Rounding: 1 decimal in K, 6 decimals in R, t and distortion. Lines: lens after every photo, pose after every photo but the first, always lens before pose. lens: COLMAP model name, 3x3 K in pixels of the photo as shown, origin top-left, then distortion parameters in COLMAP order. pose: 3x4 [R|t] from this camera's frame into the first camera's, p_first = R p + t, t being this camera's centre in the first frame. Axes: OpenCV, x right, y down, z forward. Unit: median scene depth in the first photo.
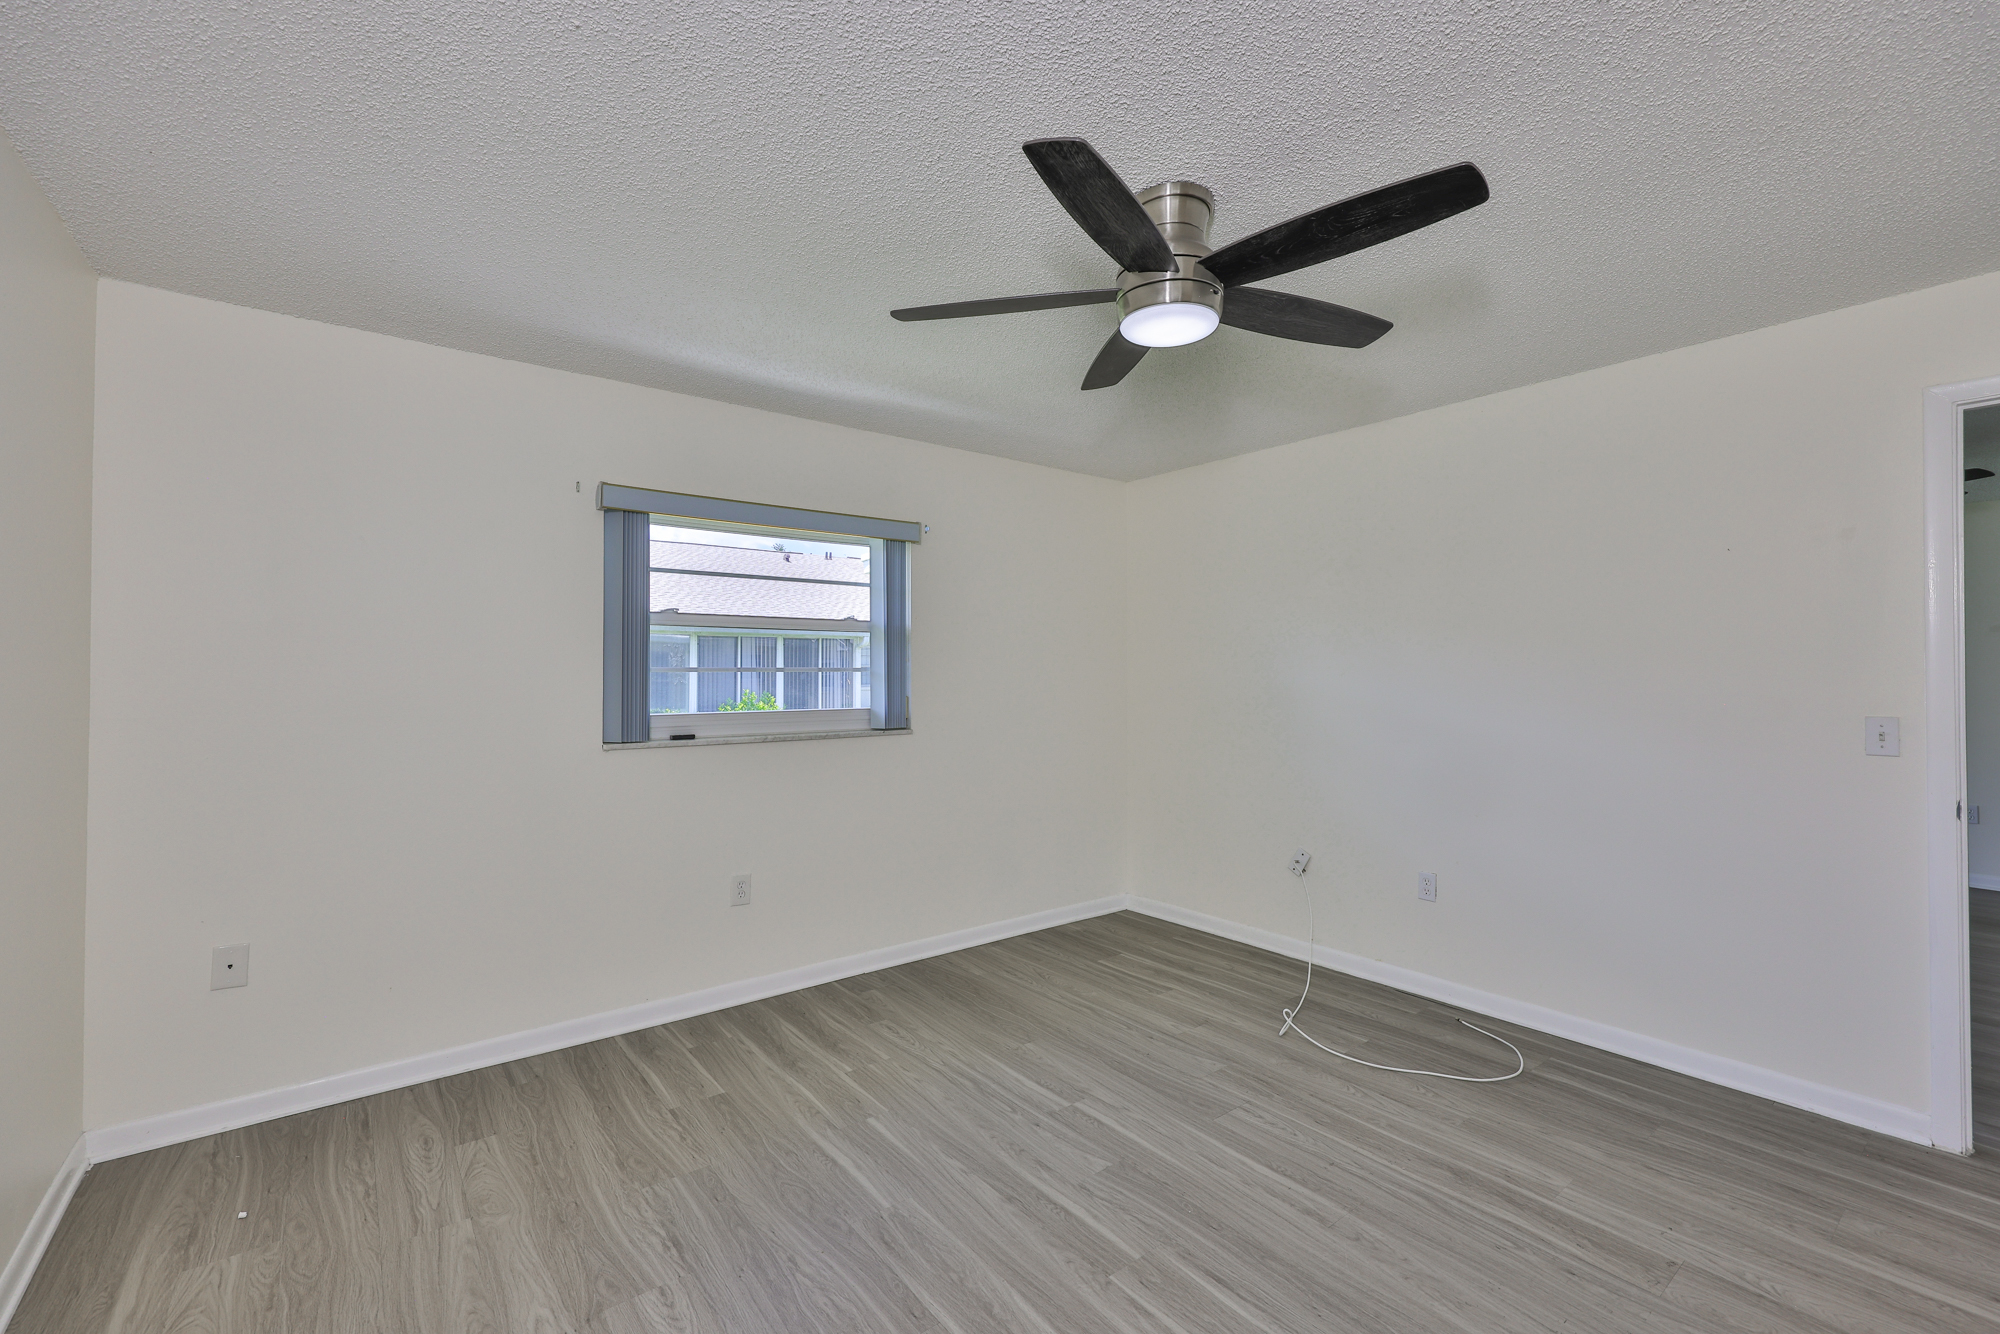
lens RADIAL K [[865.3, 0, 1014.2], [0, 865.3, 664.2], [0, 0, 1]] dist [-0.003683, -0.000371]
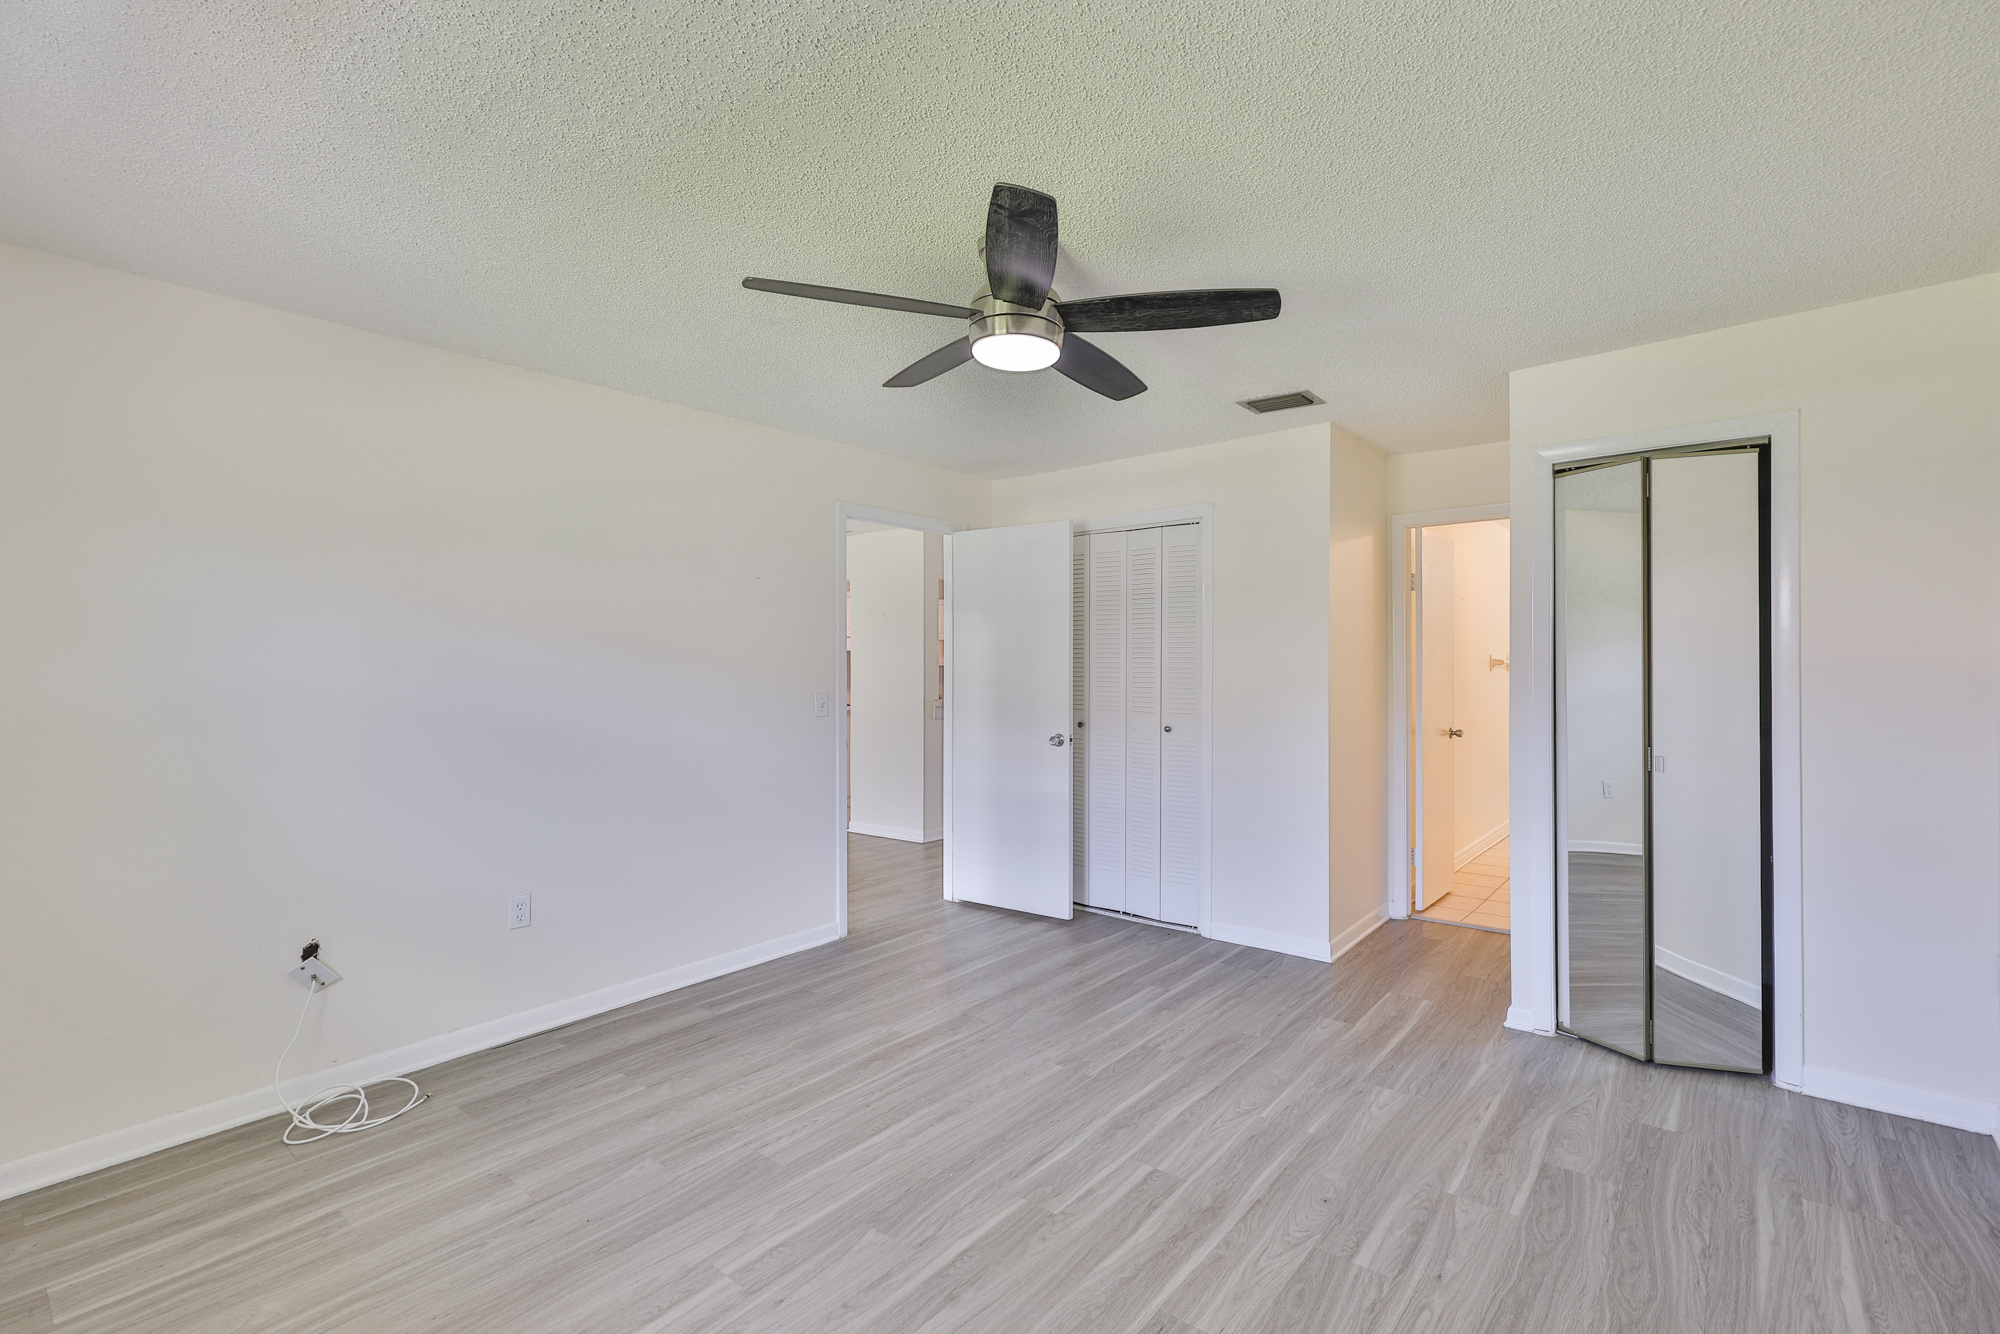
lens RADIAL K [[892.5, 0, 1054.7], [0, 892.5, 664.7], [0, 0, 1]] dist [-0.007974, 0.000082]
pose [[-0.254998, 0.001585, 0.966940, -0.834057], [0.000148, 0.999999, -0.001601, 0.009394], [-0.966942, -0.000265, -0.254998, 1.089485]]
